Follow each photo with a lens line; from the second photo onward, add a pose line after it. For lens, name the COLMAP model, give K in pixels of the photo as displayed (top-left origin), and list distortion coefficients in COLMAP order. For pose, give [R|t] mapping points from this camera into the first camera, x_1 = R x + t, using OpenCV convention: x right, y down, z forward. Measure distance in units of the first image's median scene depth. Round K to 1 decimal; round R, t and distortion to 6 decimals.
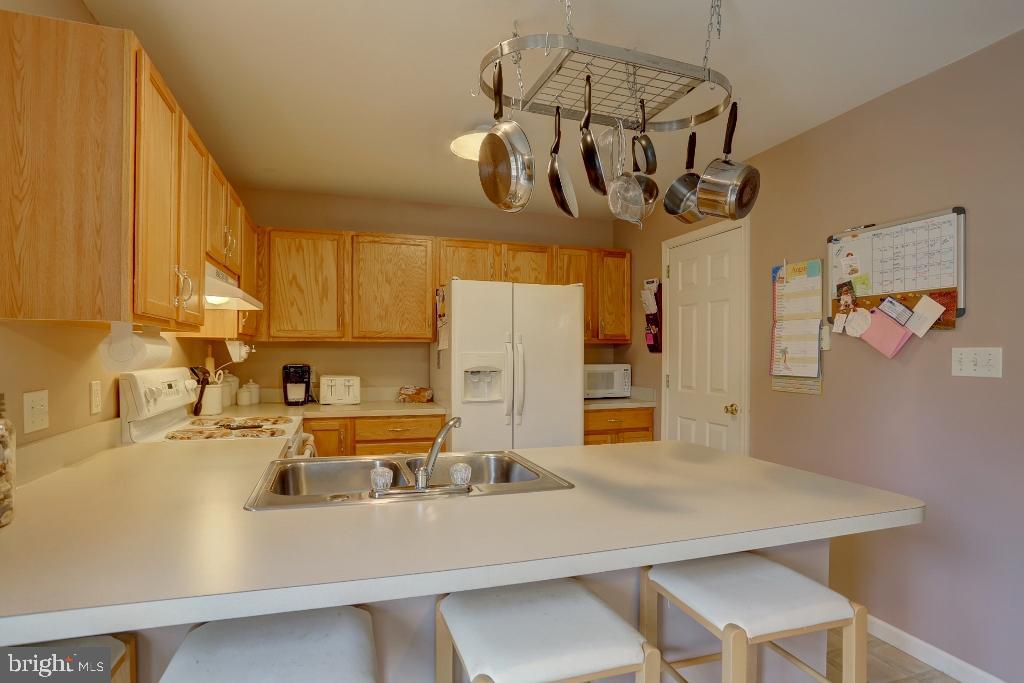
lens RADIAL K [[502.1, 0, 488.5], [0, 502.1, 361.1], [0, 0, 1]] dist [-0.068630, 0.023953]
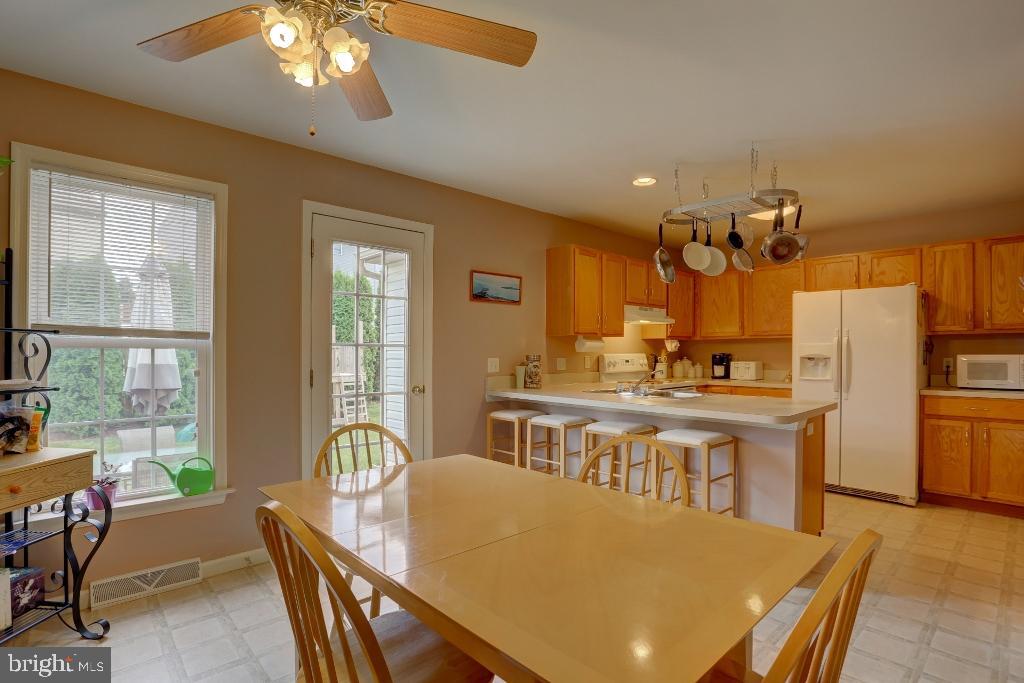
lens RADIAL K [[502.1, 0, 507.8], [0, 502.1, 350.1], [0, 0, 1]] dist [-0.068630, 0.023953]
pose [[0.426522, -0.005743, -0.904459, 0.973758], [-0.011616, 0.999863, -0.011827, 0.028899], [0.904402, 0.015551, 0.426397, -0.379315]]
